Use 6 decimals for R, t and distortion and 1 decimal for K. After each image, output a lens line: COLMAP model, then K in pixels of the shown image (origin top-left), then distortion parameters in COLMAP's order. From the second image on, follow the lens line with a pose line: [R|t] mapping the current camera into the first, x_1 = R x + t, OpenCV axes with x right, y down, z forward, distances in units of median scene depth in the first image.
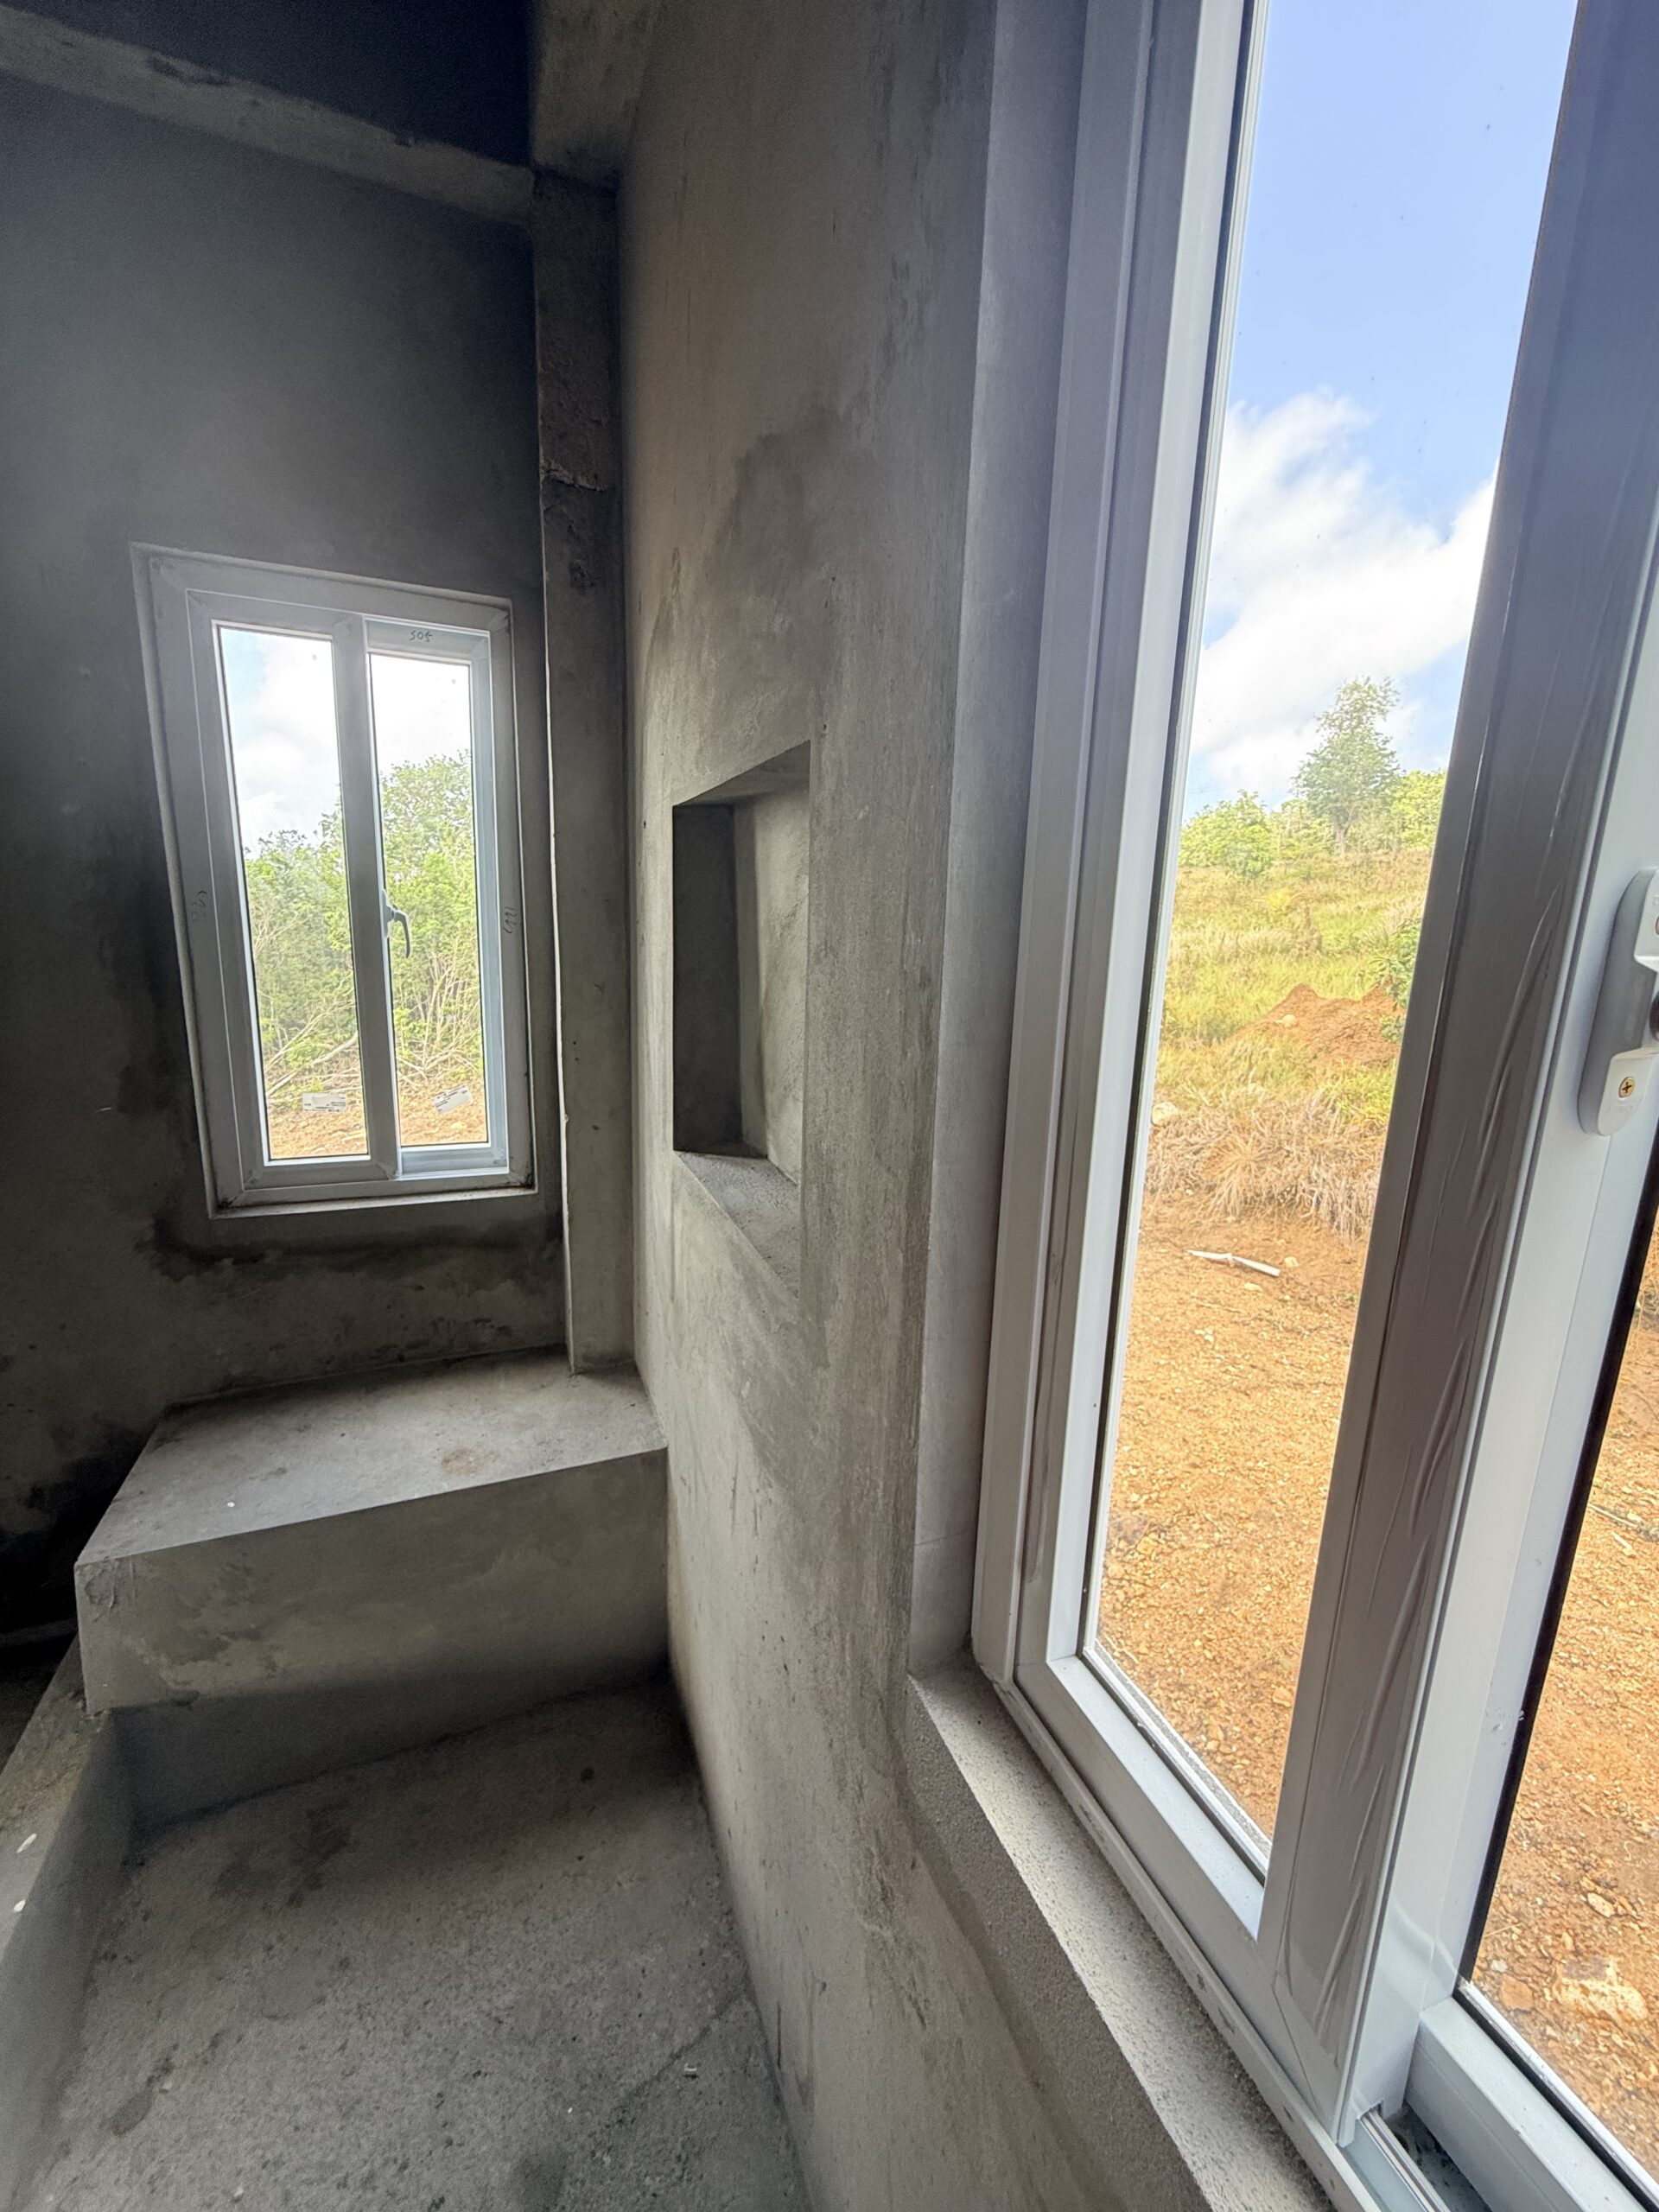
lens RADIAL K [[885.0, 0, 829.5], [0, 885.0, 1106.0], [0, 0, 1]] dist [-0.001127, -0.000112]
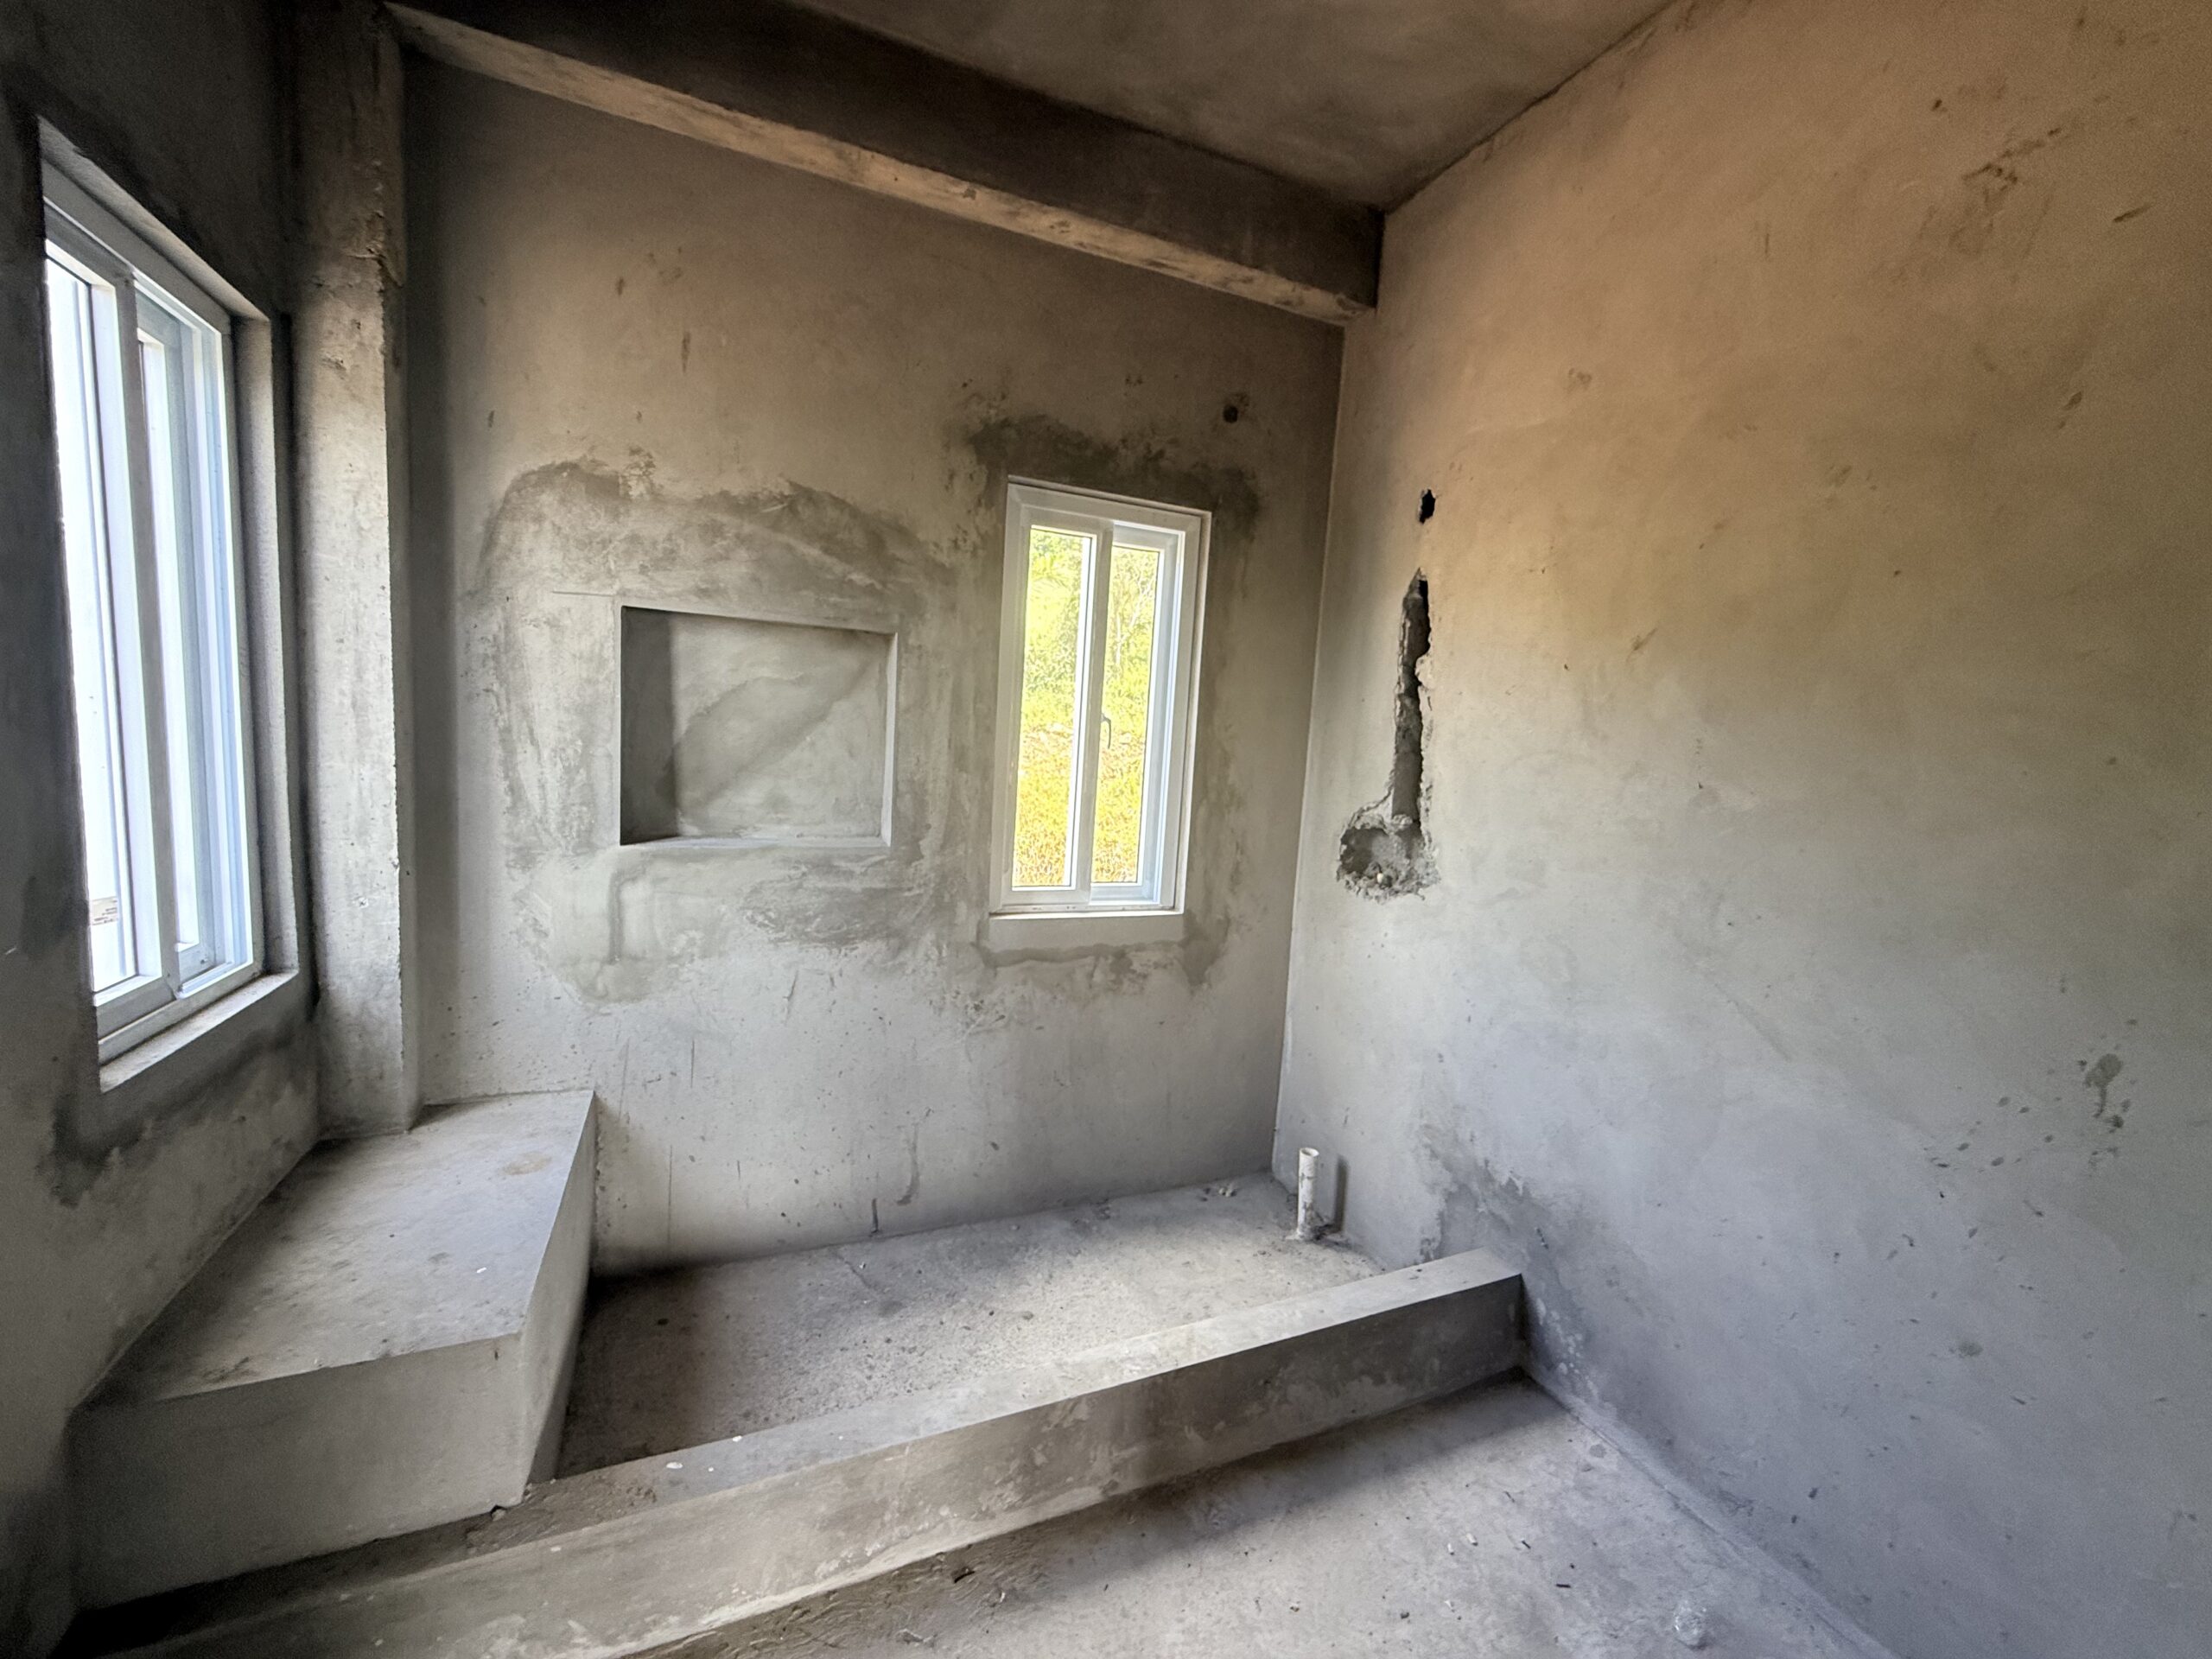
lens RADIAL K [[885.0, 0, 1101.6], [0, 885.0, 833.7], [0, 0, 1]] dist [-0.001127, -0.000112]
pose [[-0.030418, -0.138432, 0.989905, -1.394968], [0.153927, 0.977900, 0.141483, -0.044982], [-0.987614, 0.156676, -0.008437, 0.225905]]
